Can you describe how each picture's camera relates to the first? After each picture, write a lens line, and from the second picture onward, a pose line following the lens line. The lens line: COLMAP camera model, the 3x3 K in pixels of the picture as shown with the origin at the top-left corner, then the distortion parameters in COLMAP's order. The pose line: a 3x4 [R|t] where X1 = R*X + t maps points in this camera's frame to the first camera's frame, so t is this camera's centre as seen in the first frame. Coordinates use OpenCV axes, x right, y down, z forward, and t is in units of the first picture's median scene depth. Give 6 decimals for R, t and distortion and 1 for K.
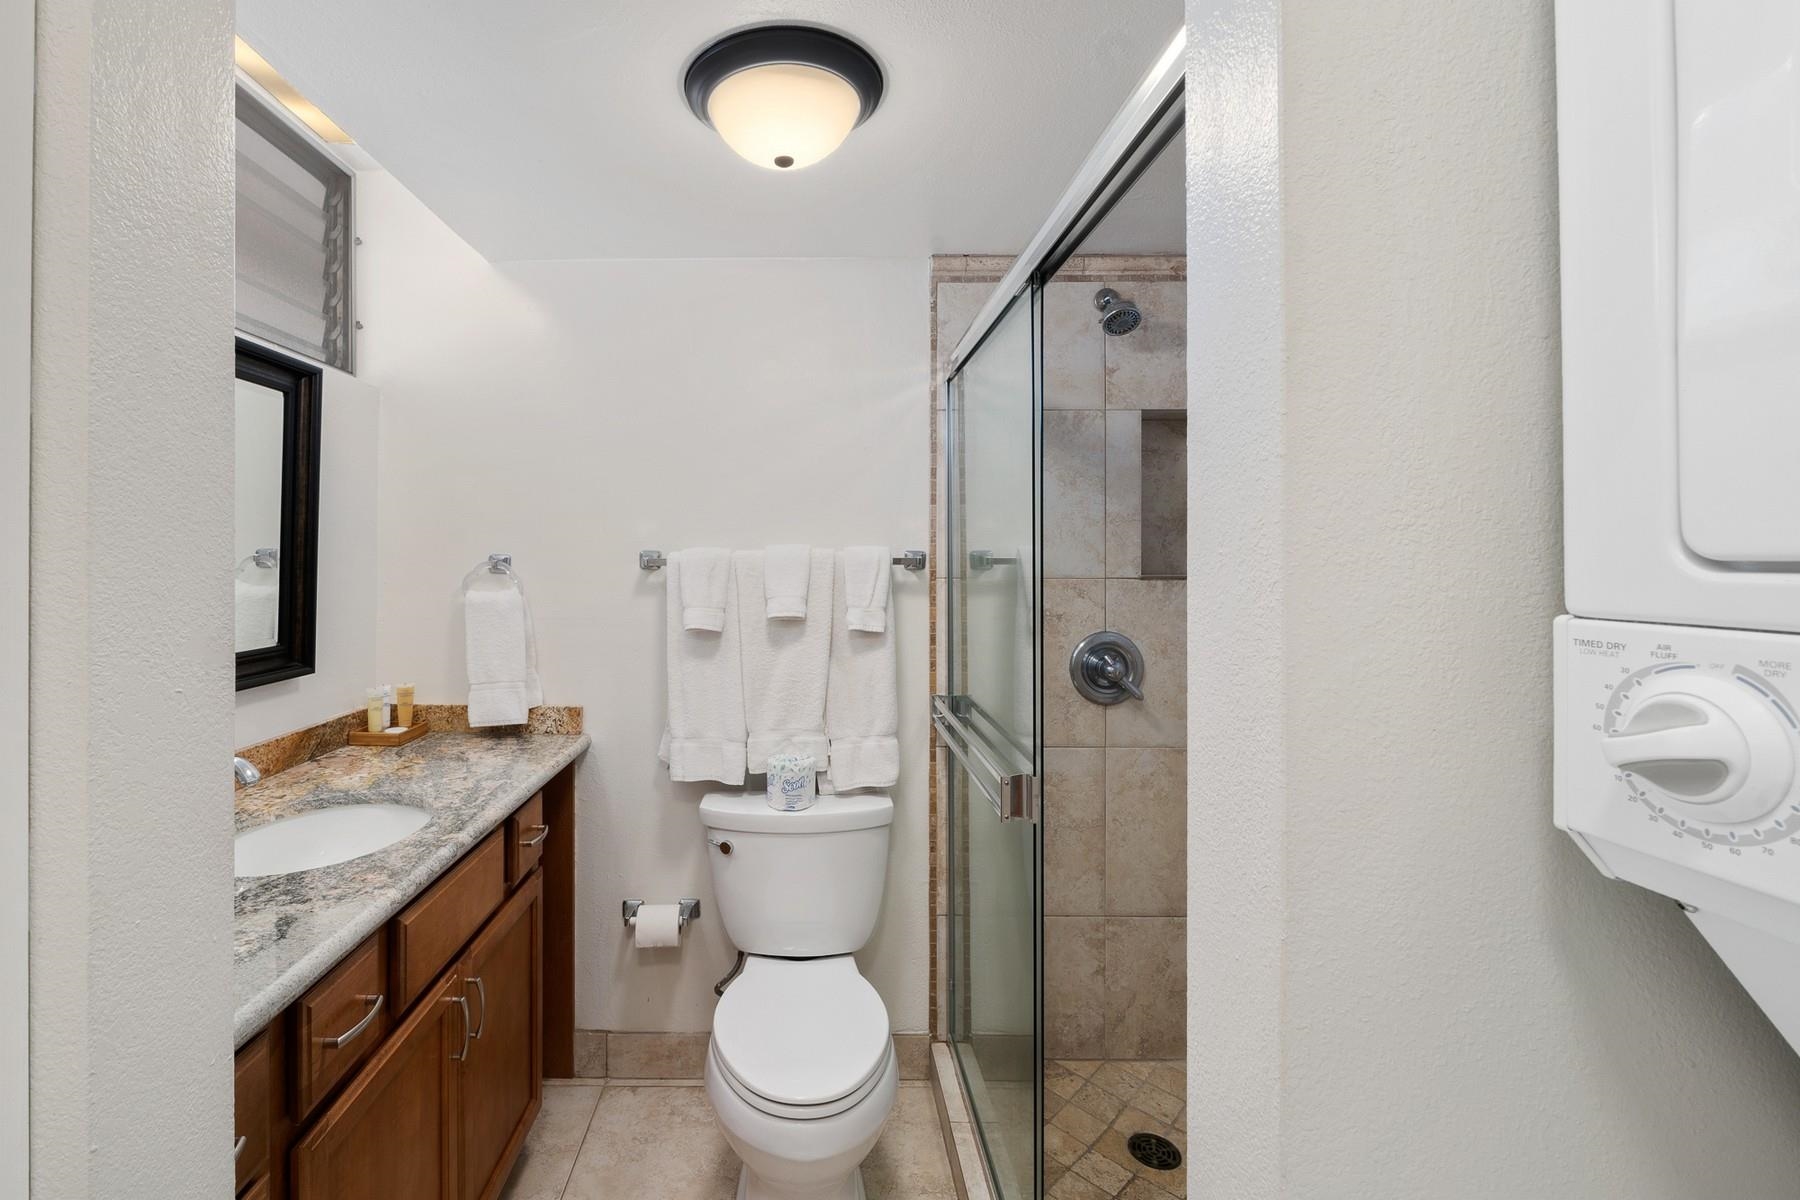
lens RADIAL K [[646.7, 0, 812.5], [0, 646.7, 559.2], [0, 0, 1]] dist [-0.006336, 0.000223]
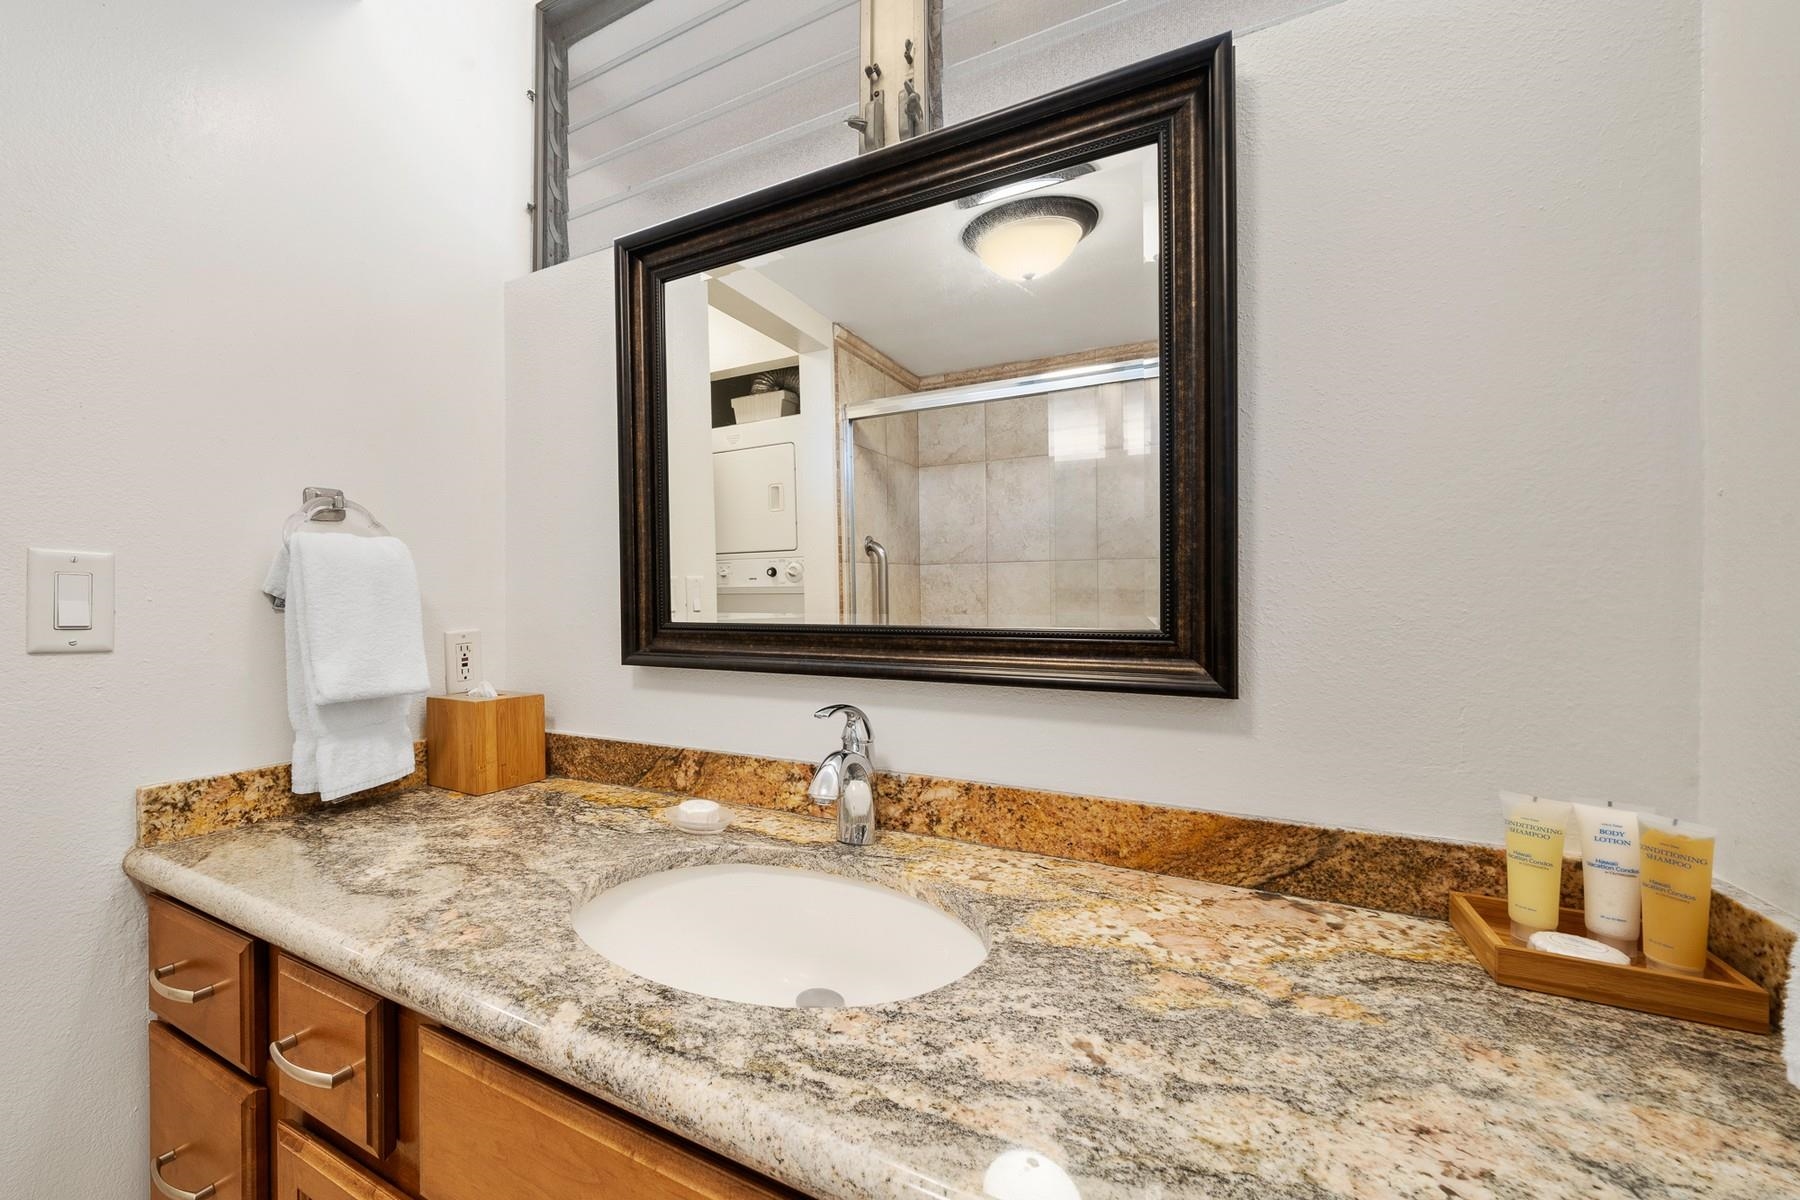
lens RADIAL K [[726.9, 0, 760.4], [0, 726.9, 611.9], [0, 0, 1]] dist [-0.001312, -0.002565]
pose [[-0.524685, -0.002840, -0.851291, -0.096860], [0.001536, 0.999990, -0.004283, 0.073304], [0.851295, -0.003555, -0.524676, 0.615699]]
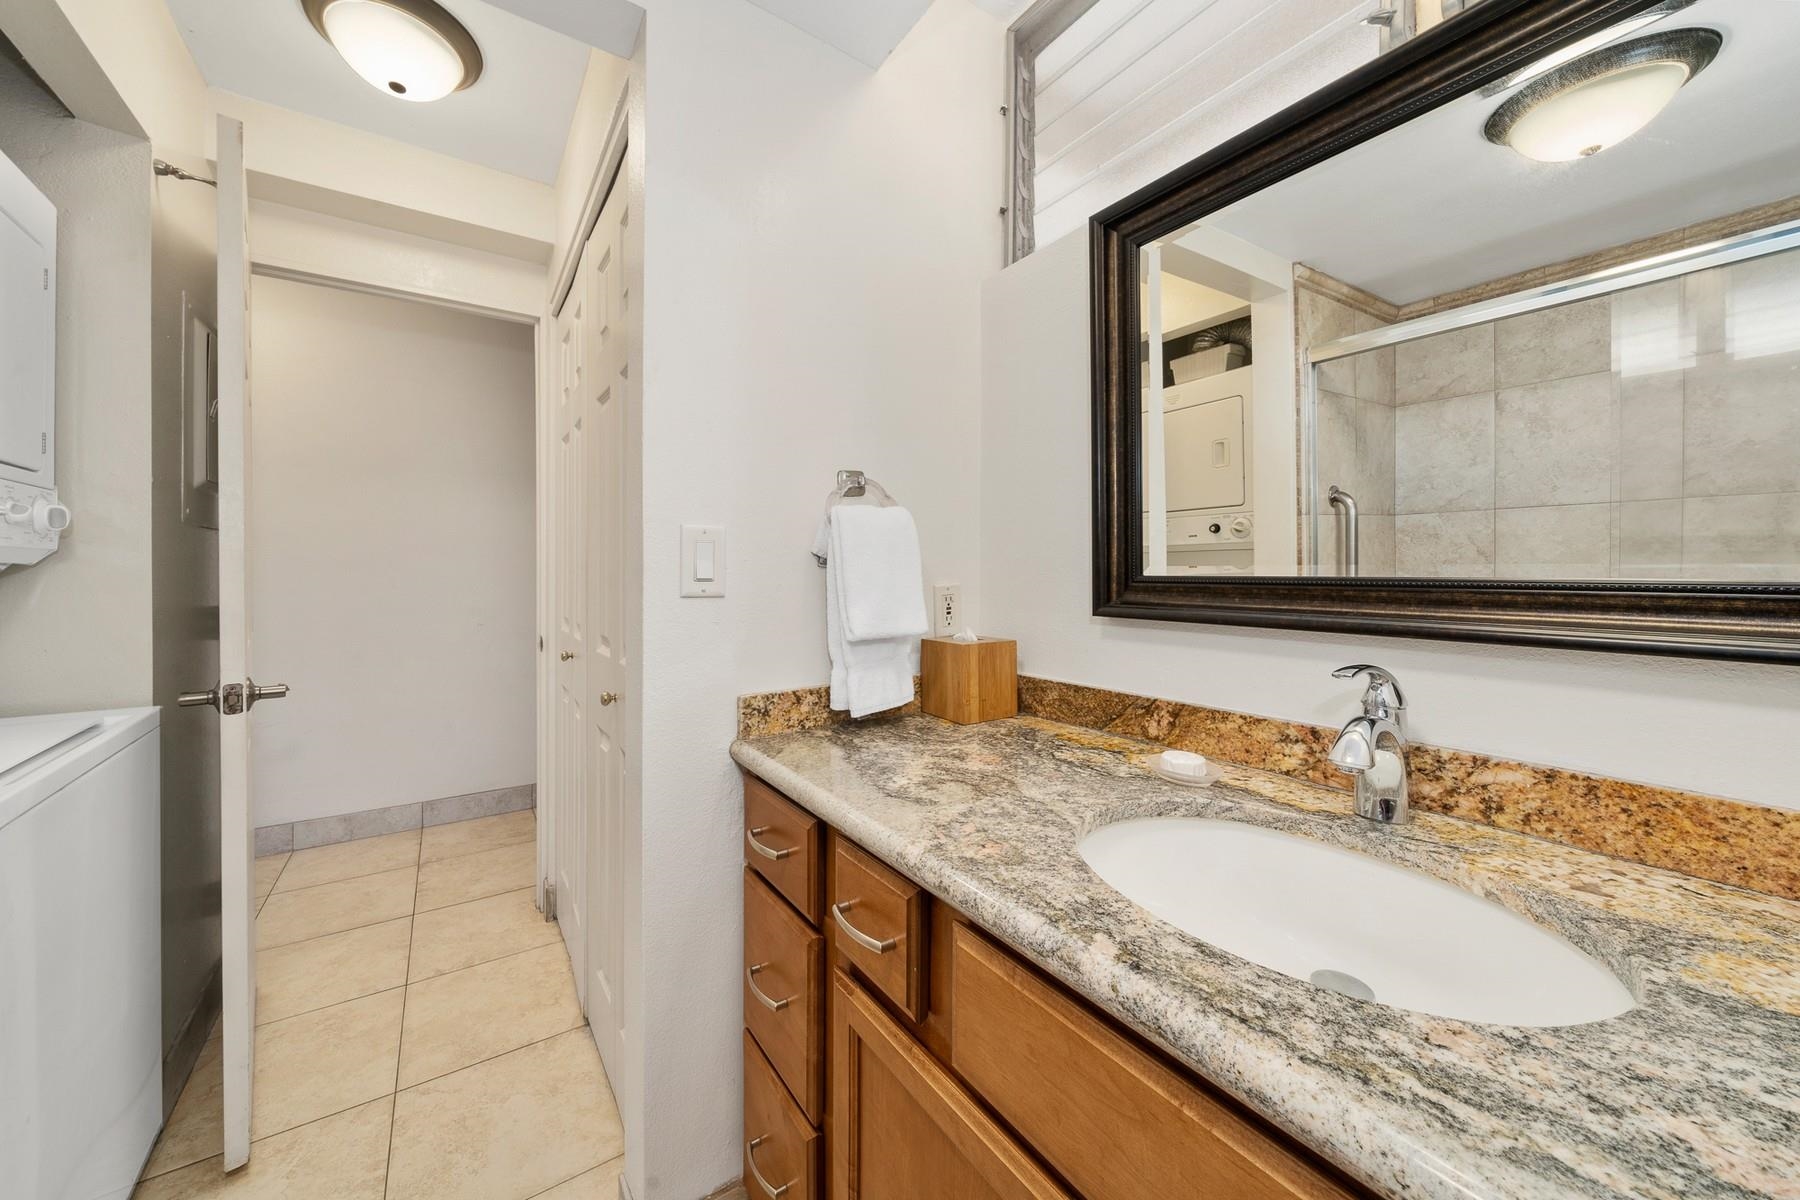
lens RADIAL K [[634.2, 0, 866.9], [0, 634.2, 572.9], [0, 0, 1]] dist [-0.002170, -0.000243]
pose [[-0.843837, 0.002773, -0.536593, -0.083331], [0.005720, 0.999976, -0.003828, 0.076494], [0.536570, -0.006299, -0.843832, 0.579533]]
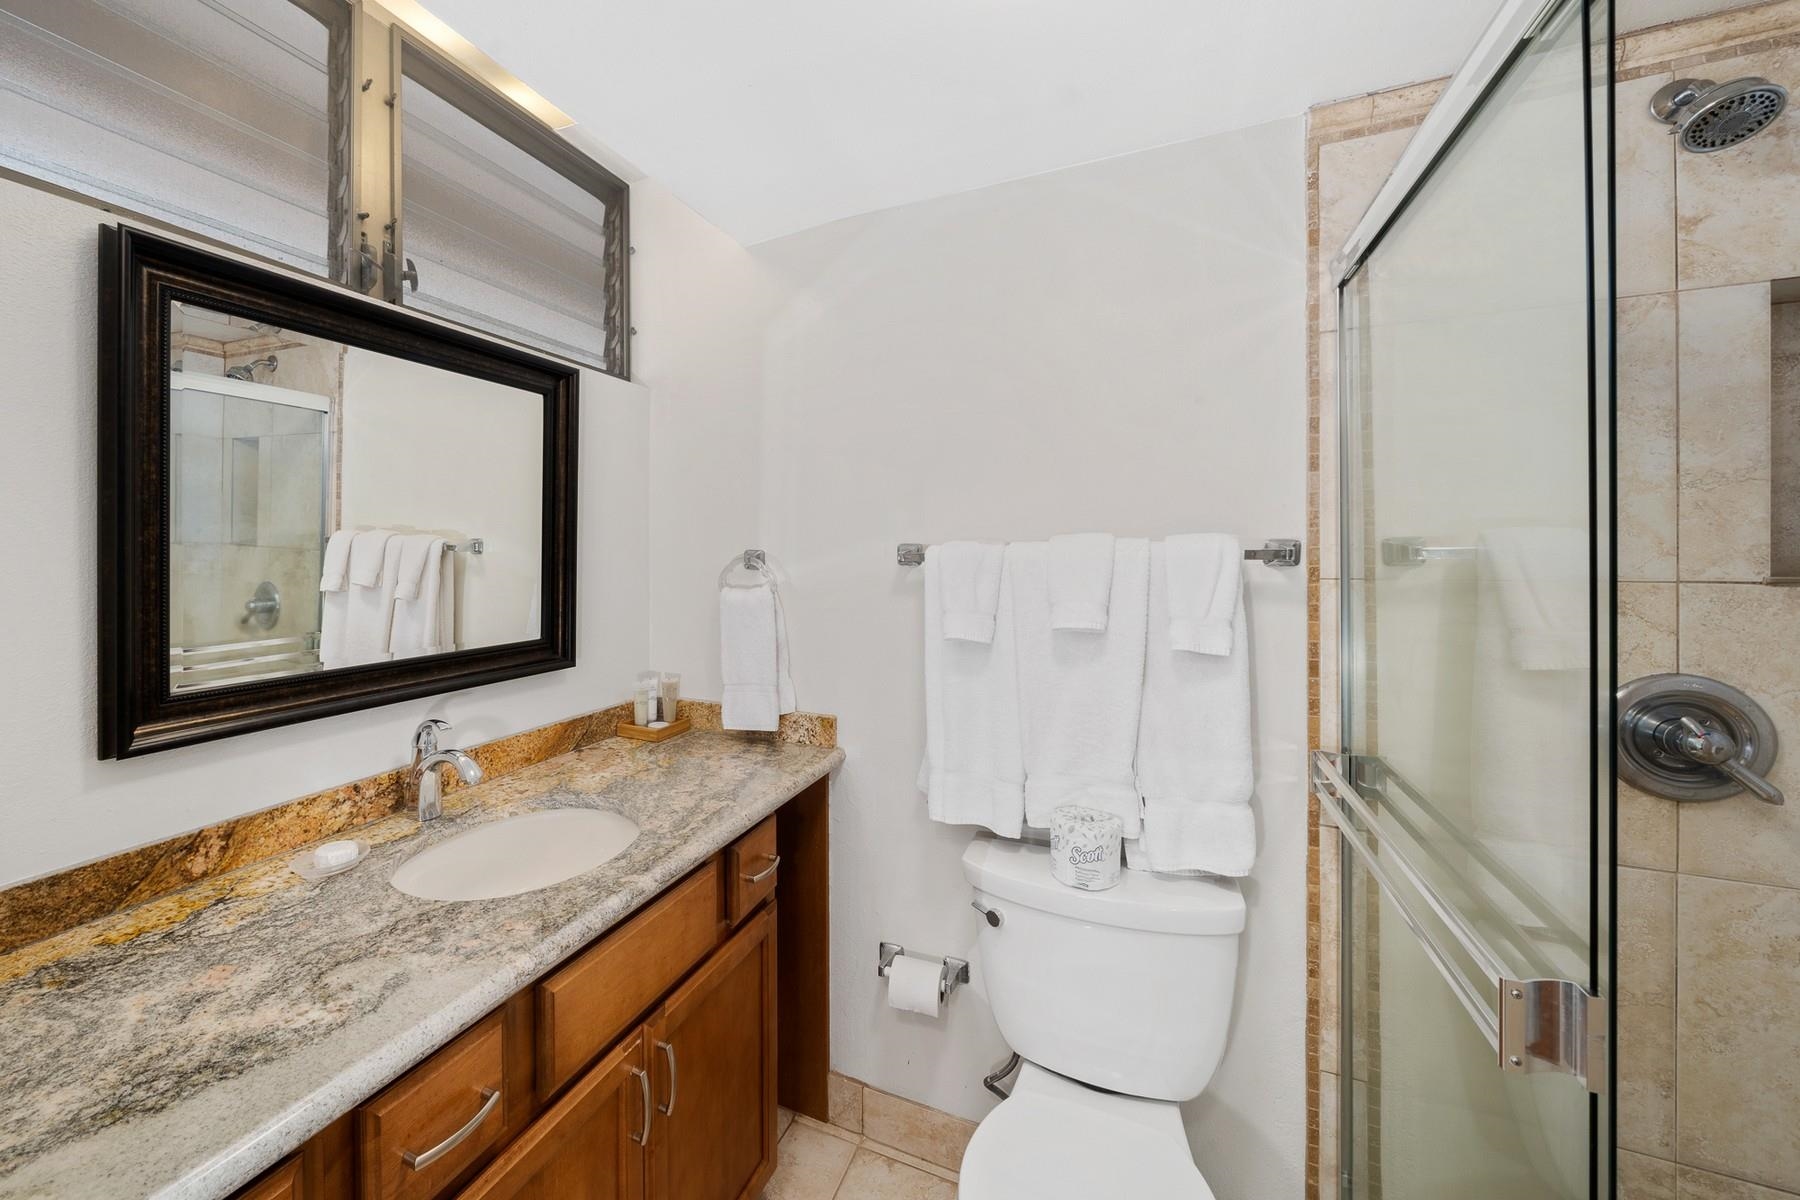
lens RADIAL K [[646.7, 0, 812.5], [0, 646.7, 559.2], [0, 0, 1]] dist [-0.006336, 0.000223]
pose [[0.894946, -0.003238, -0.446162, 0.016172], [0.006101, 0.999969, 0.004981, 0.001729], [0.446132, -0.007180, 0.894938, 0.152172]]
